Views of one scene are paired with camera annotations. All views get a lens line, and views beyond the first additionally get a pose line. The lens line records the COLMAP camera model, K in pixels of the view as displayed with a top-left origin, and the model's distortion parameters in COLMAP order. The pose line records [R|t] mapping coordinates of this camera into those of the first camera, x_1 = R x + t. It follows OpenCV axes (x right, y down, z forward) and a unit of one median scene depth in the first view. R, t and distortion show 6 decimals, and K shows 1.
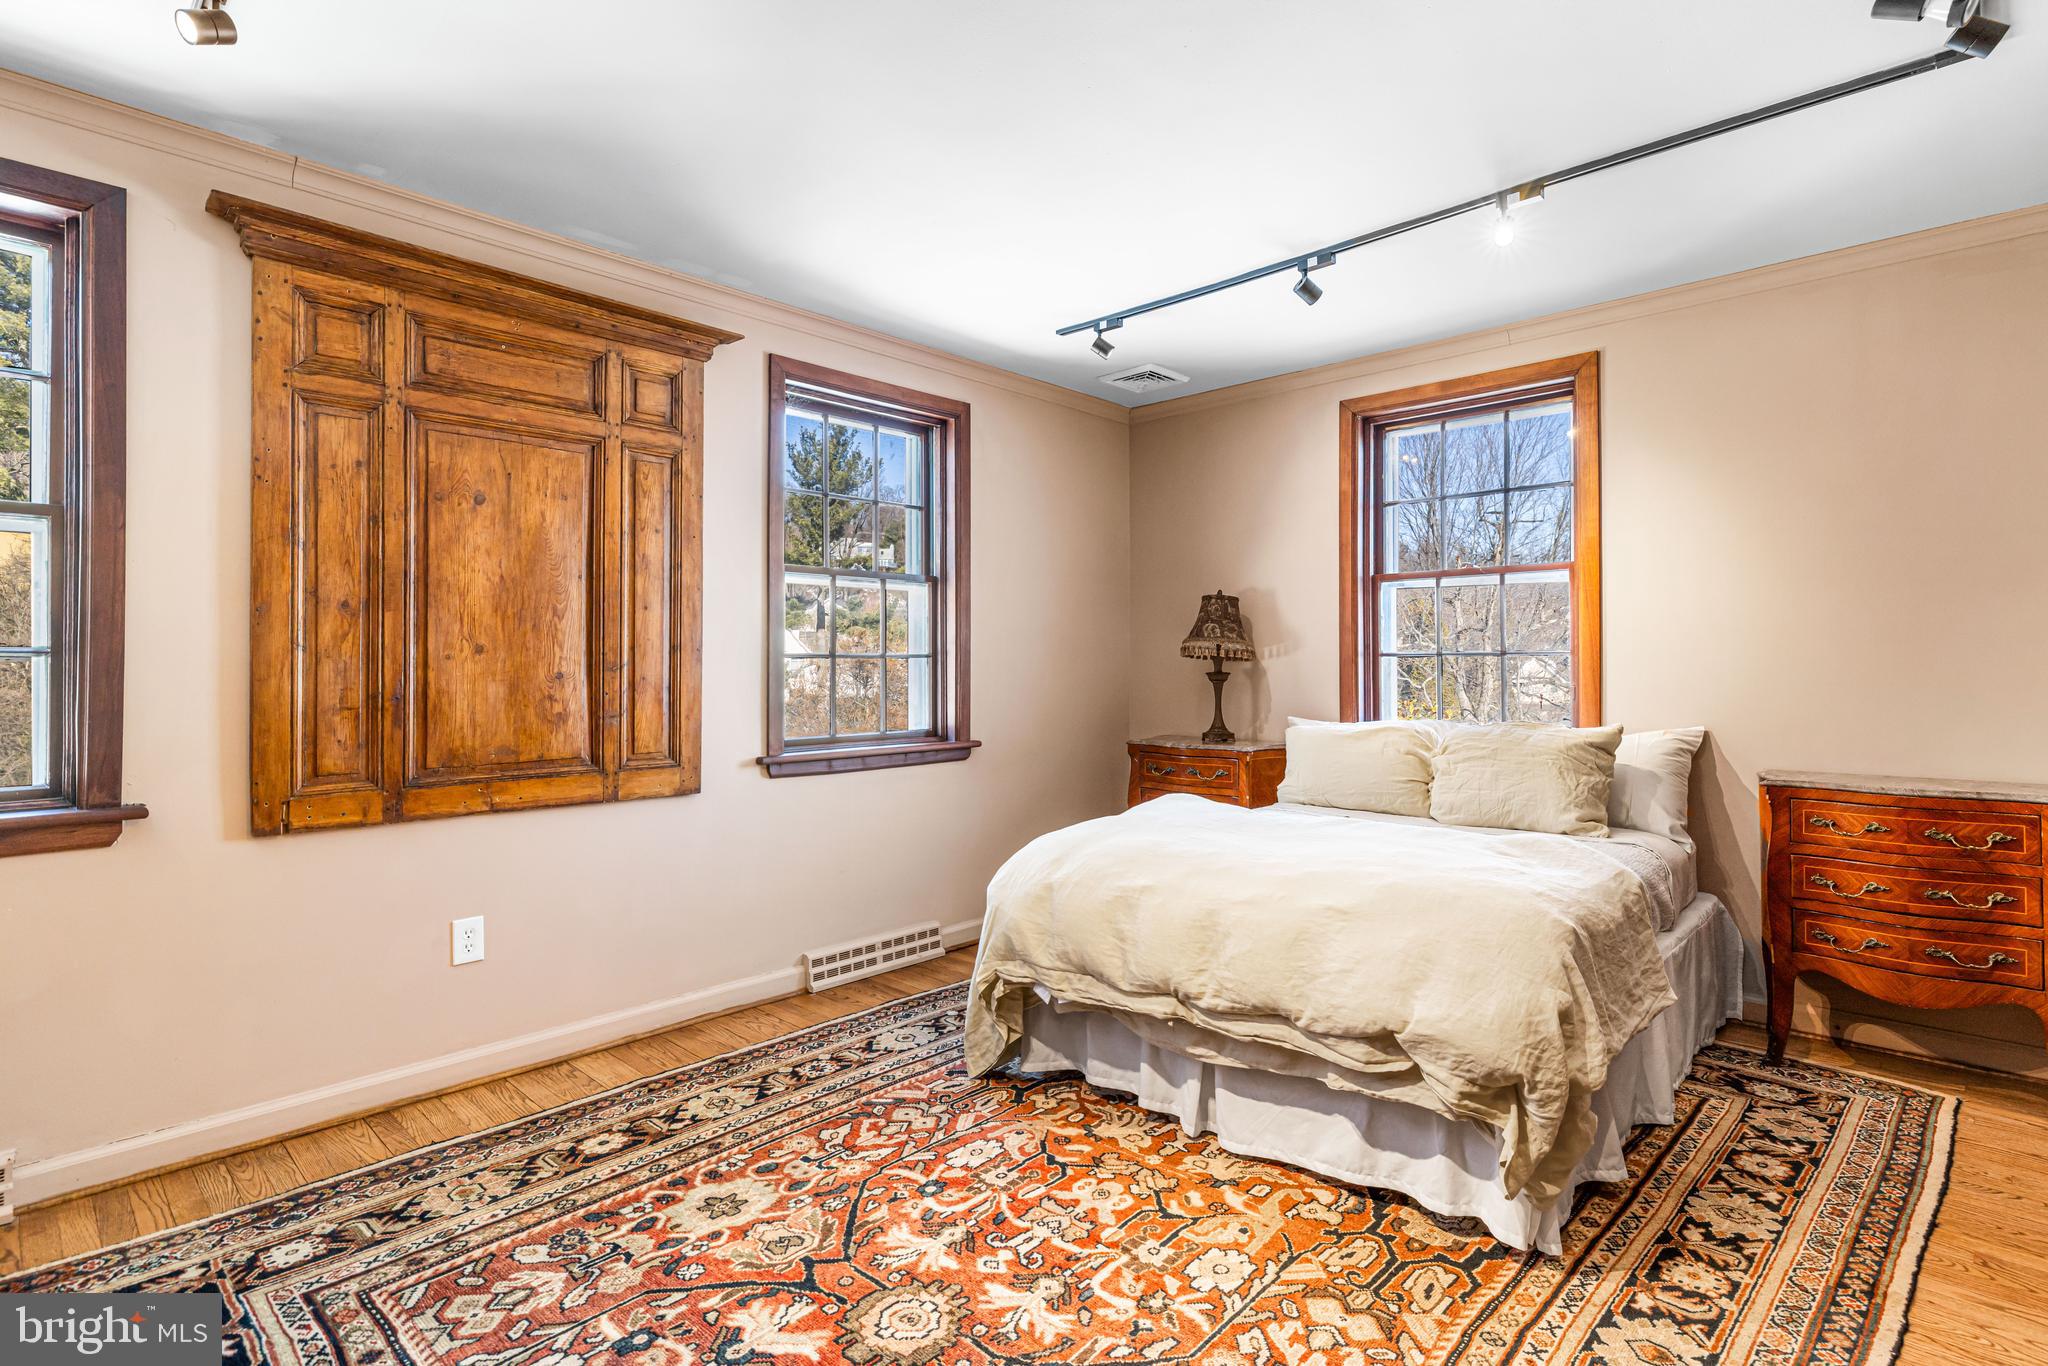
lens RADIAL K [[1023.6, 0, 1019.8], [0, 1023.6, 650.2], [0, 0, 1]] dist [0.011061, 0.000374]
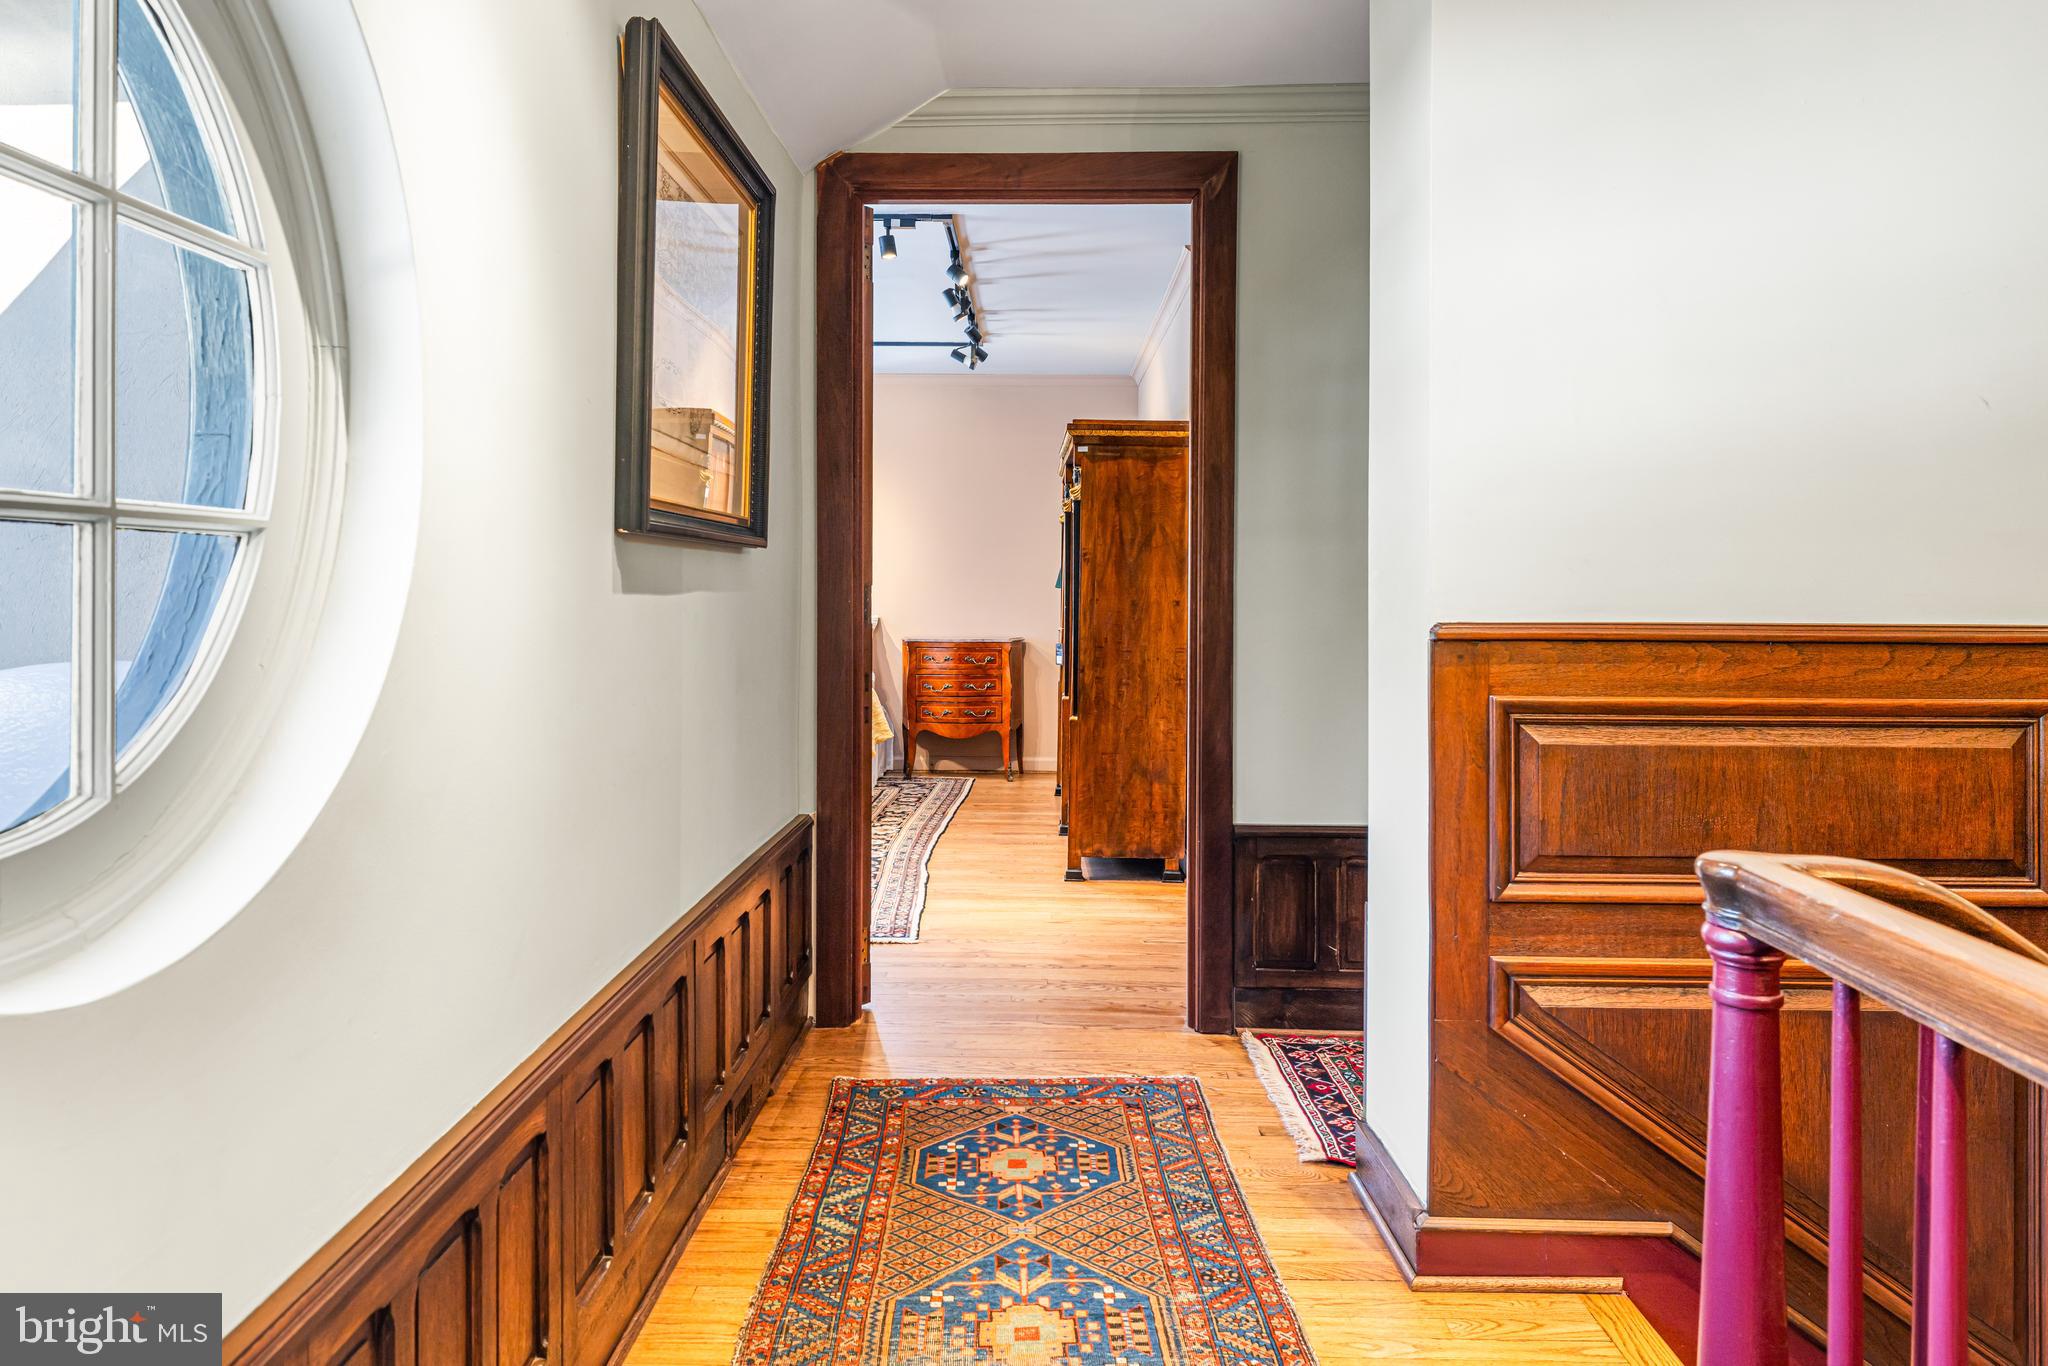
lens RADIAL K [[1323.5, 0, 1023.8], [0, 1323.5, 675.5], [0, 0, 1]] dist [0.017041, -0.023012]
pose [[0.736850, -0.041199, 0.674800, -0.882225], [-0.018722, 0.996515, 0.081284, -0.017570], [-0.675797, -0.072528, 0.733511, -1.089720]]
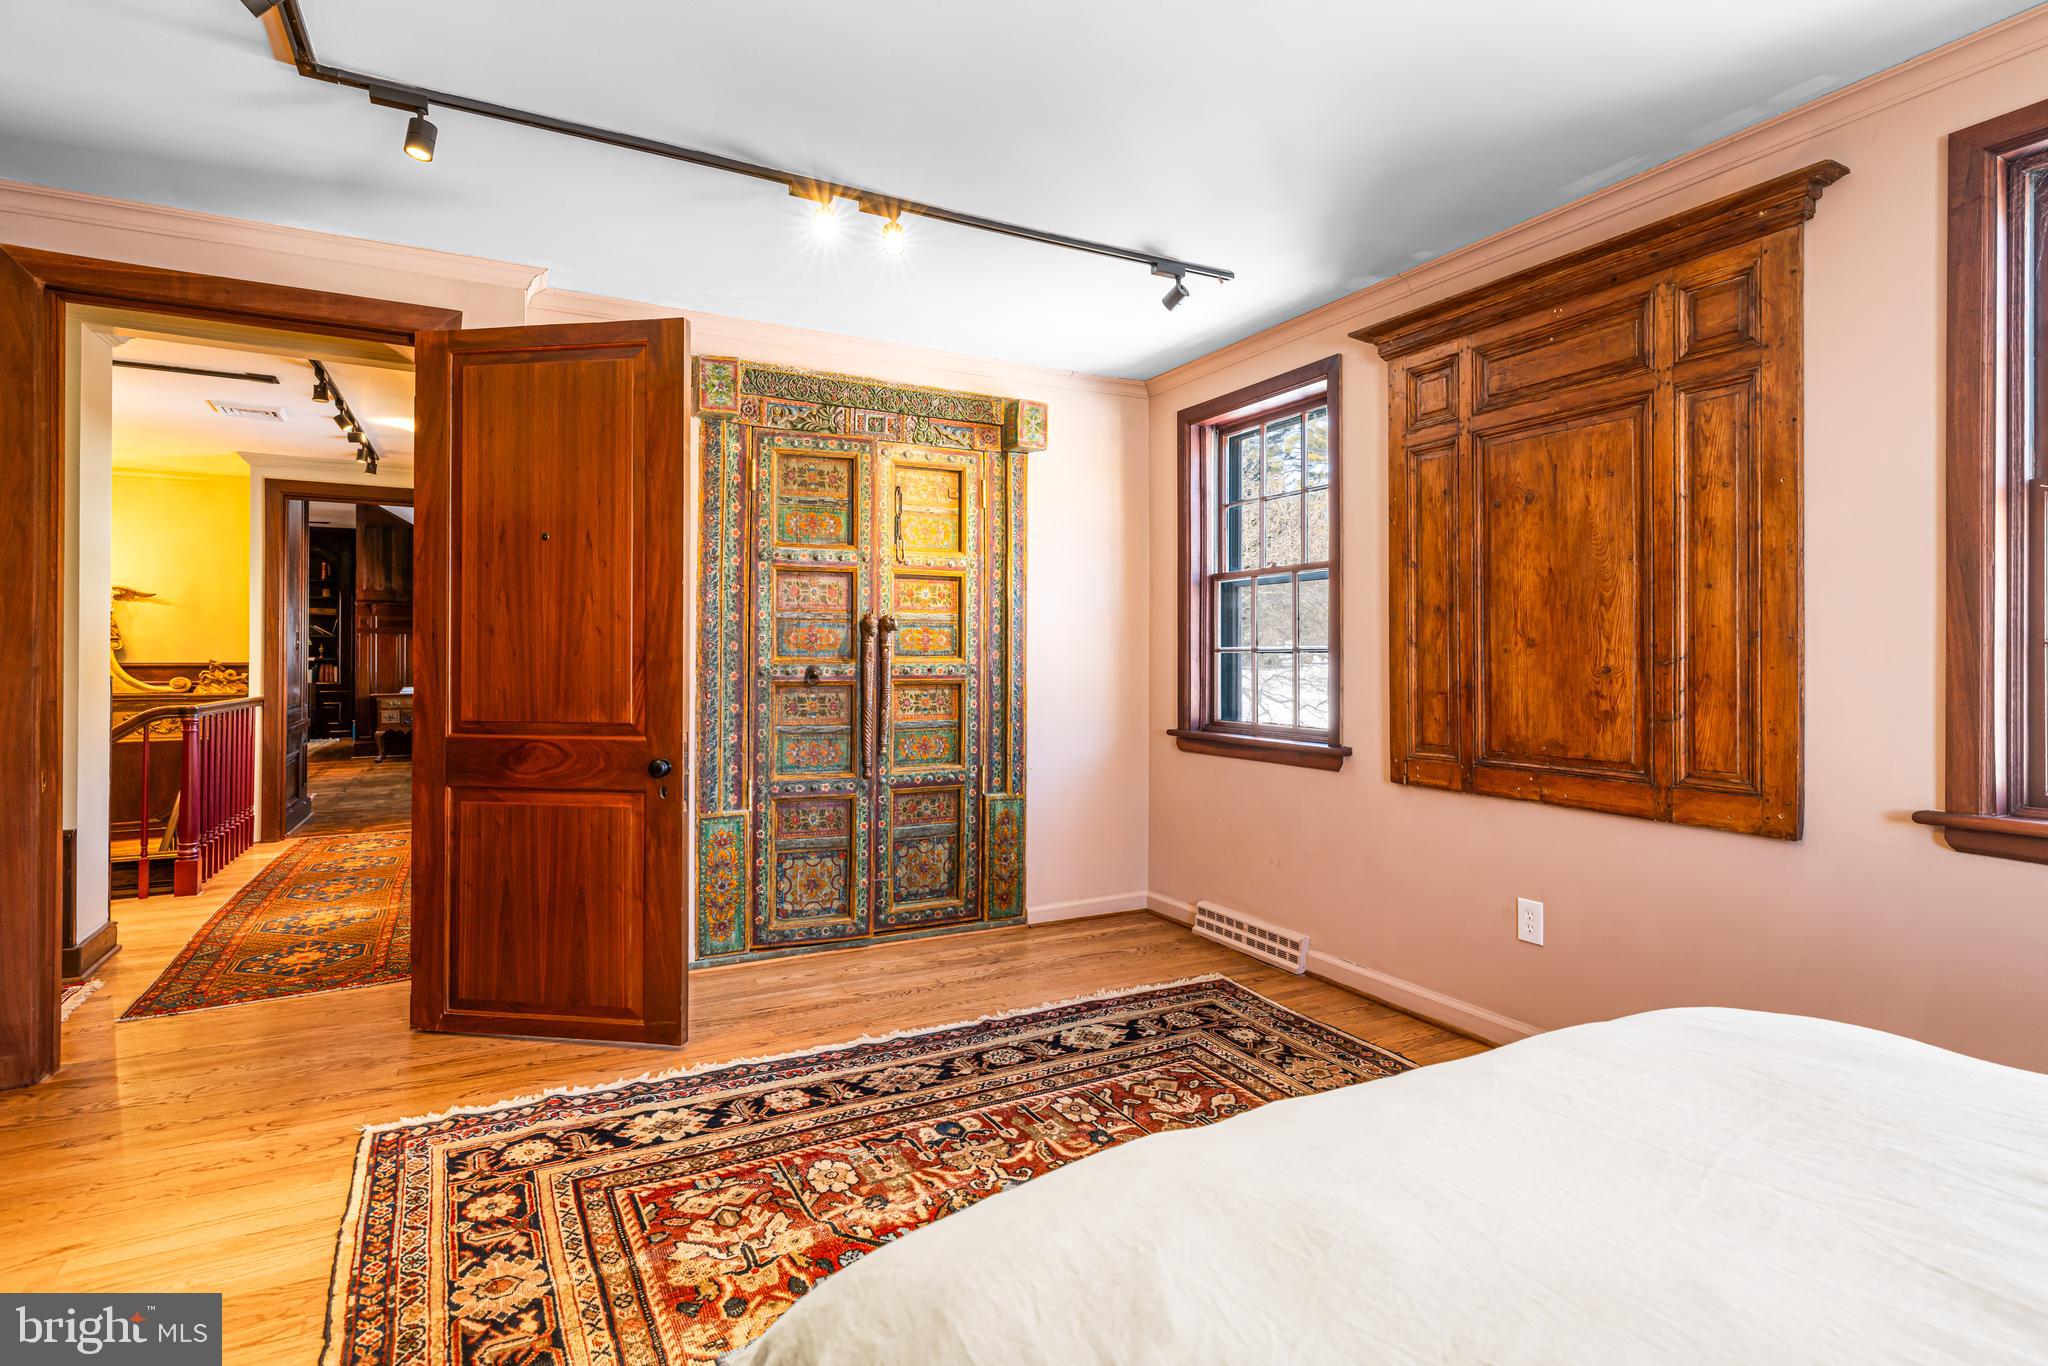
lens RADIAL K [[1023.6, 0, 1019.8], [0, 1023.6, 650.2], [0, 0, 1]] dist [0.011061, 0.000374]
pose [[-0.321561, -0.006764, -0.946865, 0.619149], [0.007844, 0.999921, -0.009807, 0.012635], [0.946856, -0.010581, -0.321482, 0.844805]]
